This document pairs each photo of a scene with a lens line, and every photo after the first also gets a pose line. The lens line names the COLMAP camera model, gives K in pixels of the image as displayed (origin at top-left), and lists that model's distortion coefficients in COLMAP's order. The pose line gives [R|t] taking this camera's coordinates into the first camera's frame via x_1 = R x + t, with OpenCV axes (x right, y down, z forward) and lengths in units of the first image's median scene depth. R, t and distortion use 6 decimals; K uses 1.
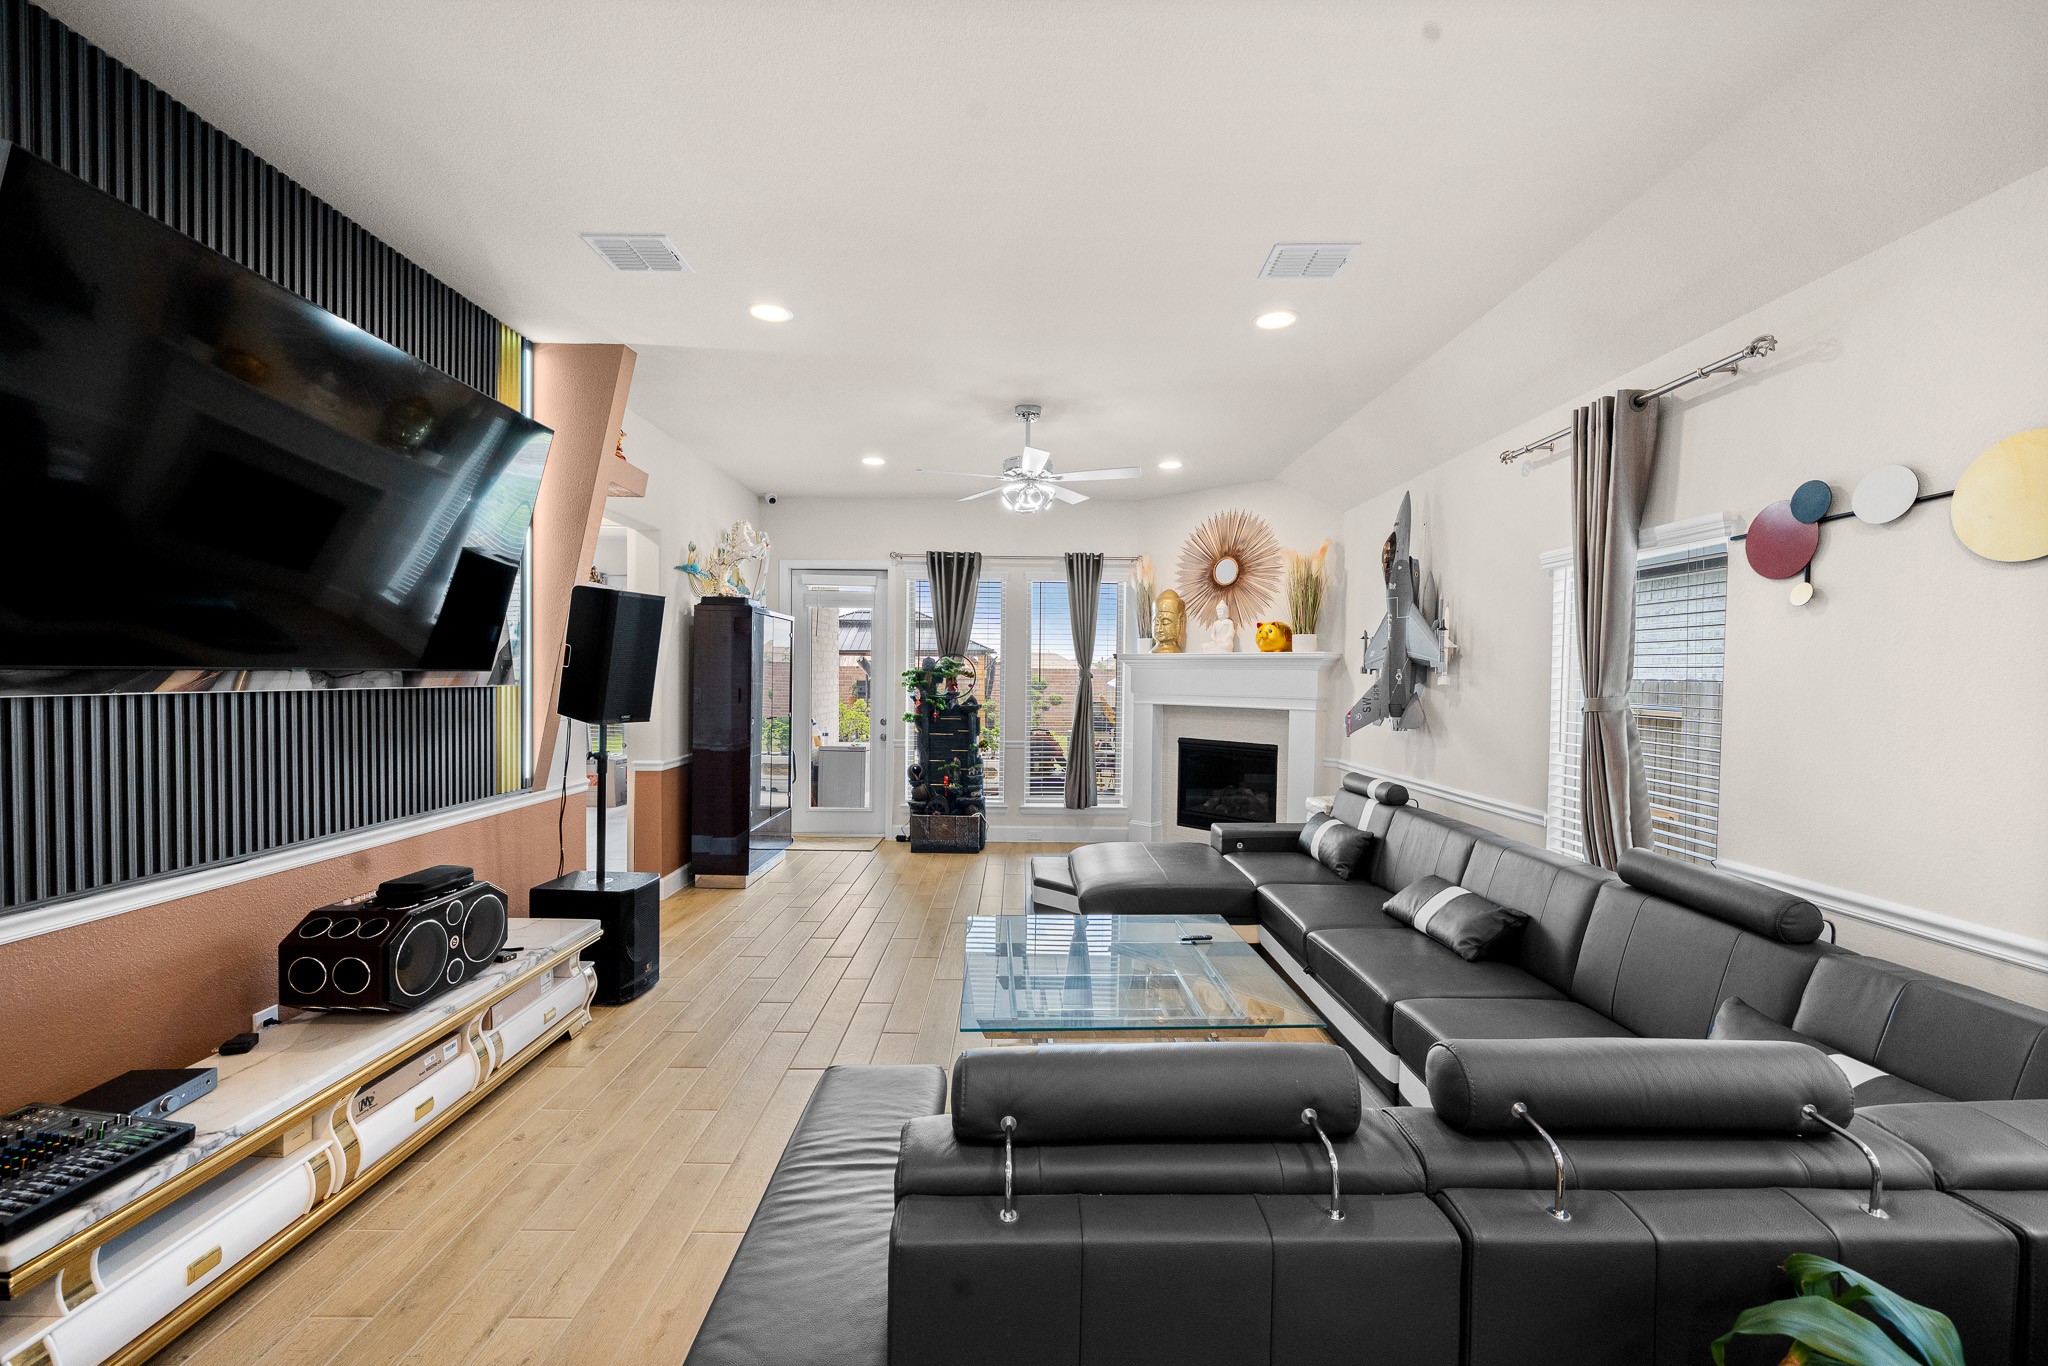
lens RADIAL K [[802.2, 0, 1029.1], [0, 802.2, 693.6], [0, 0, 1]] dist [-0.002251, -0.000110]
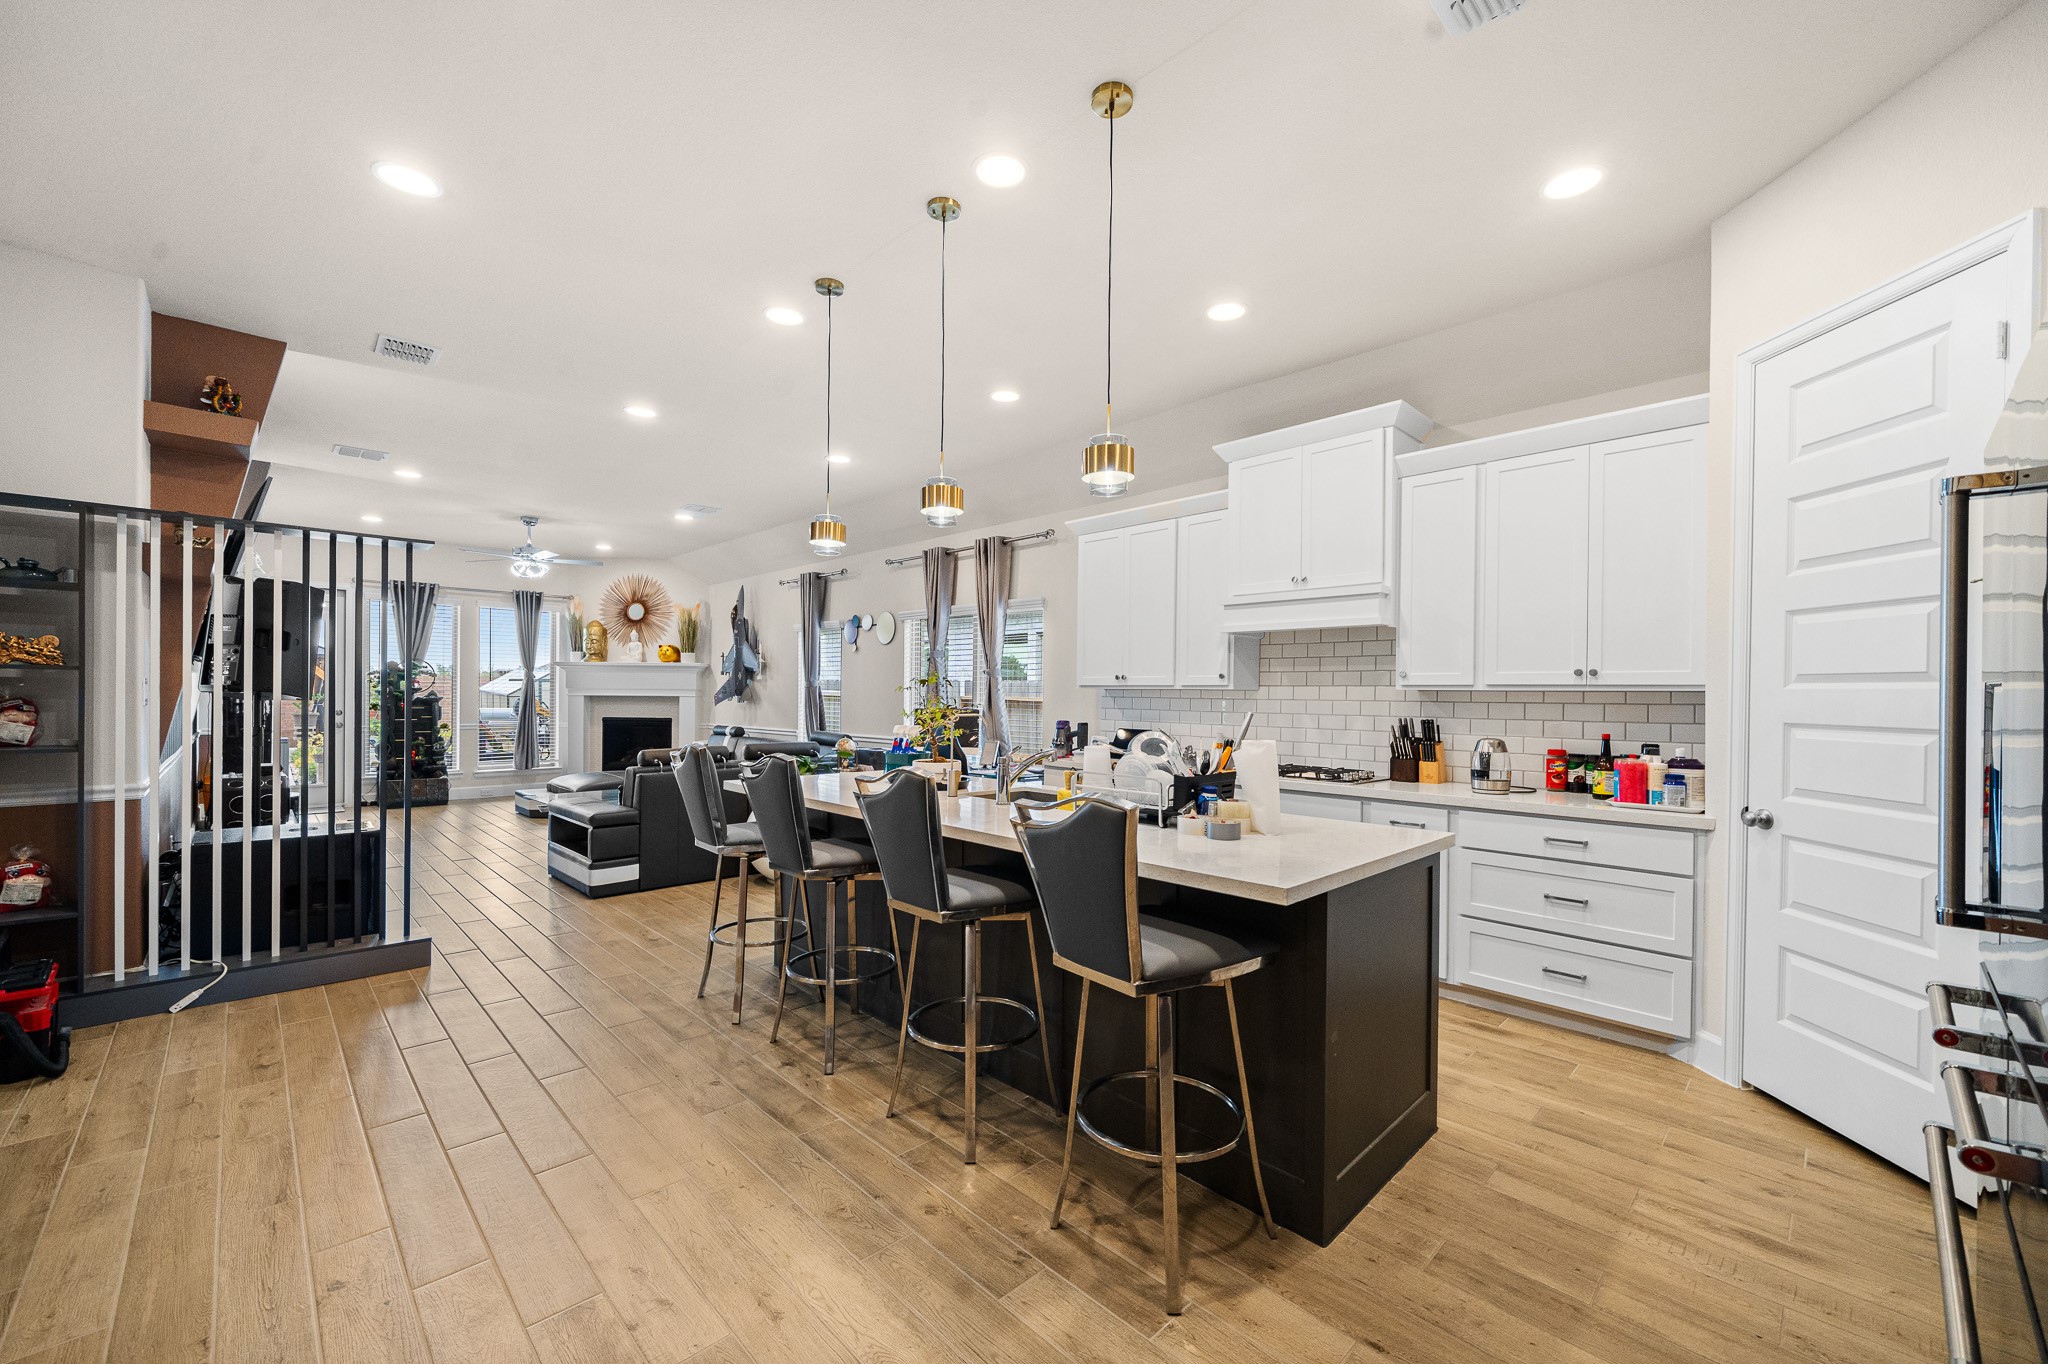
lens RADIAL K [[812.8, 0, 1025.1], [0, 812.8, 698.3], [0, 0, 1]] dist [-0.000572, 0.000225]
pose [[0.723064, -0.008386, 0.690730, -0.343362], [0.016193, 0.999857, -0.004812, 0.044754], [-0.690591, 0.014664, 0.723097, -0.772448]]
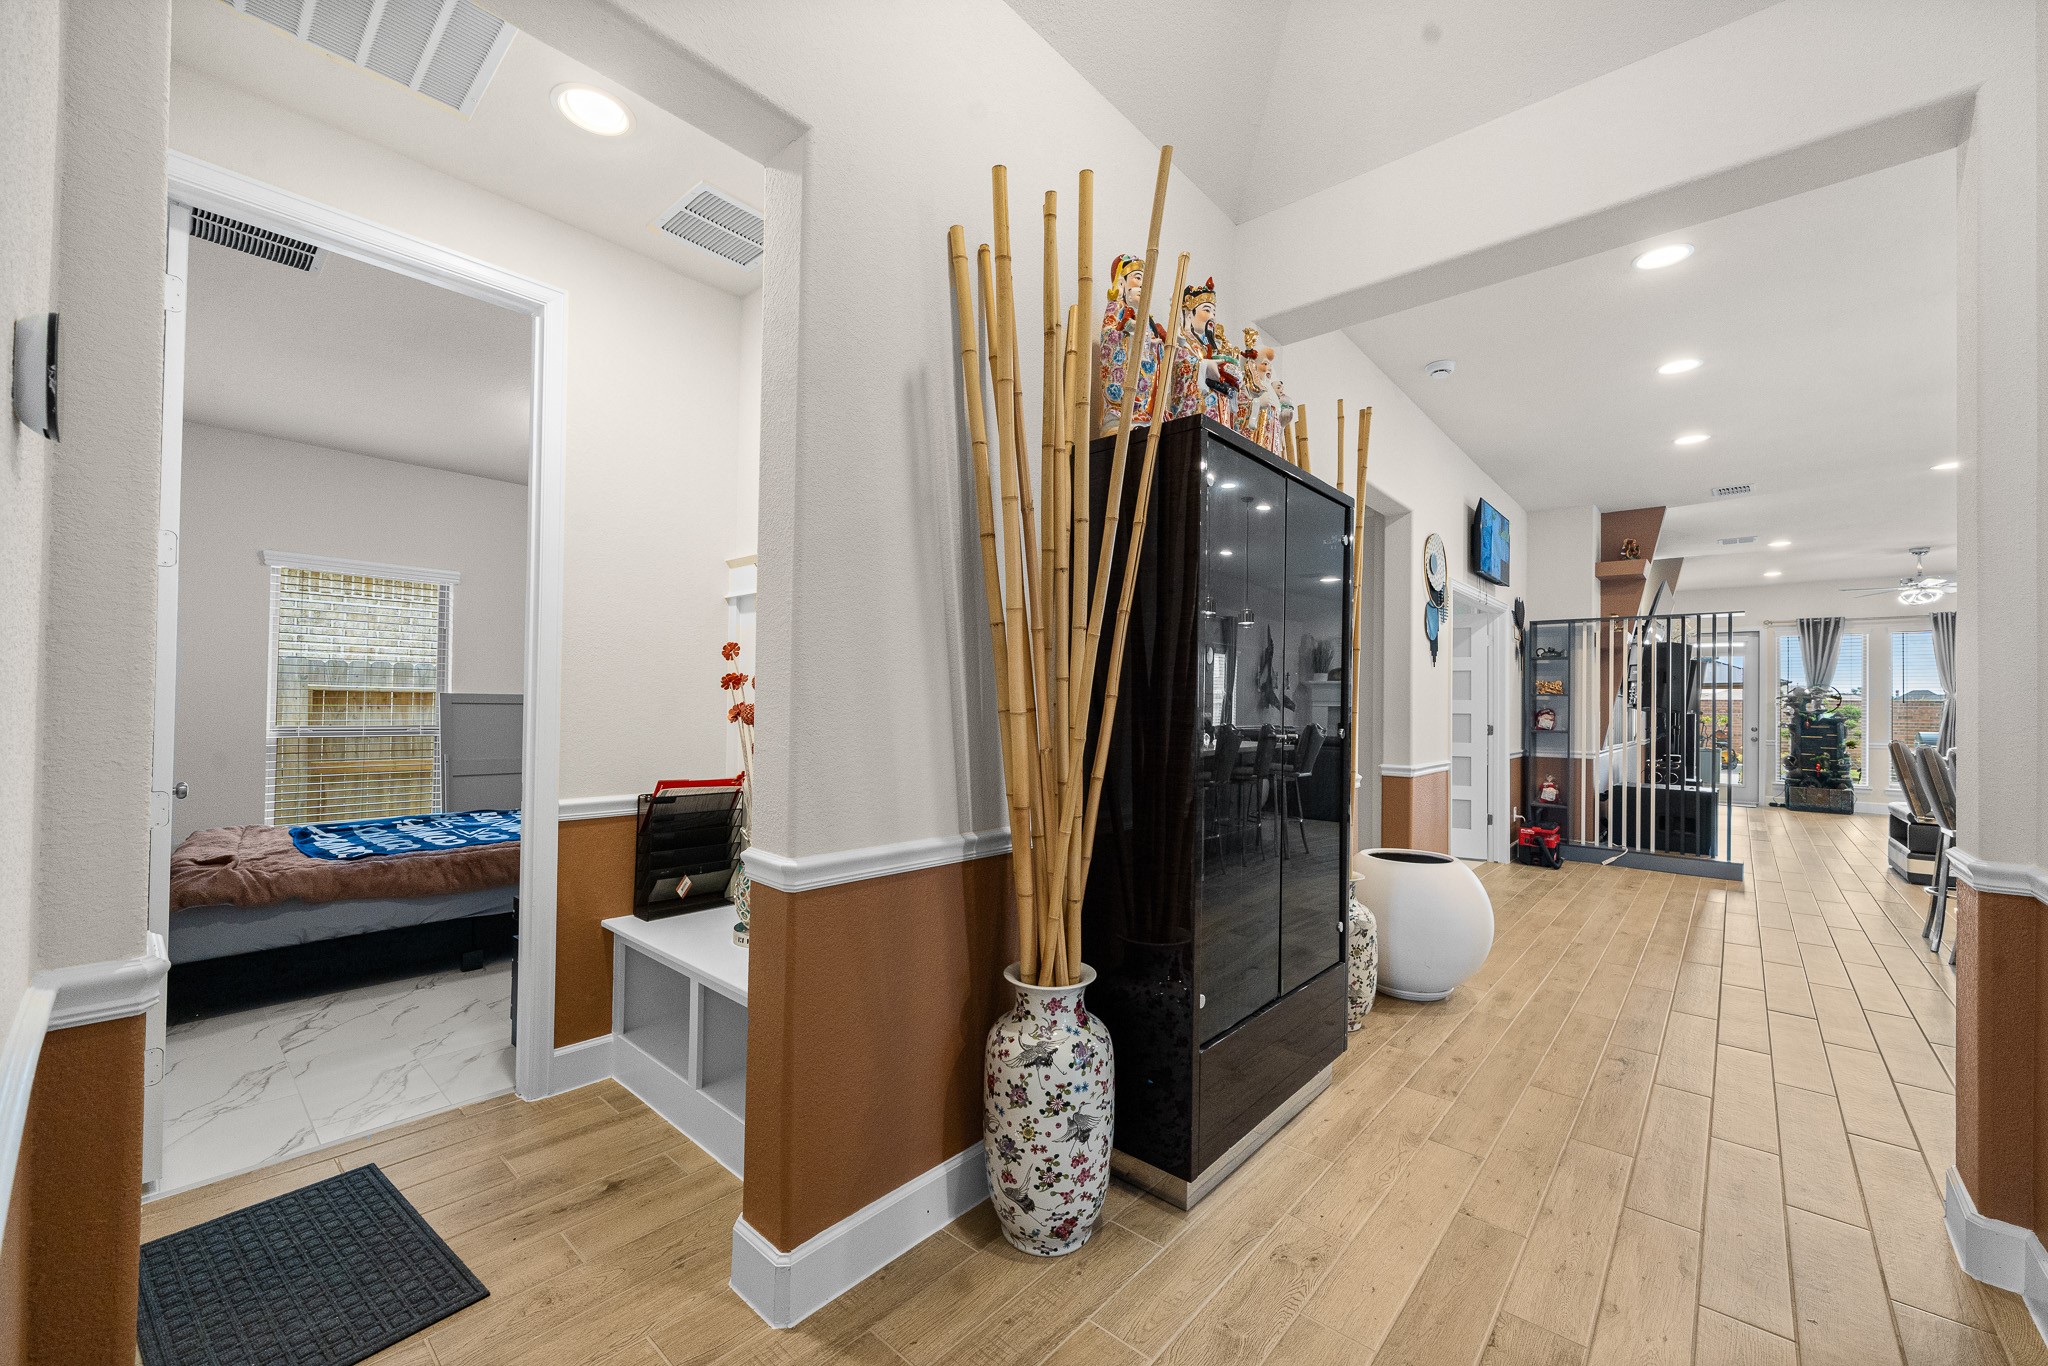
lens RADIAL K [[802.2, 0, 1029.1], [0, 802.2, 693.6], [0, 0, 1]] dist [-0.002251, -0.000110]
pose [[0.744719, -0.008495, -0.667324, -0.234265], [-0.023258, 0.998981, -0.038673, 0.072051], [0.666973, 0.044321, 0.743763, -1.320350]]
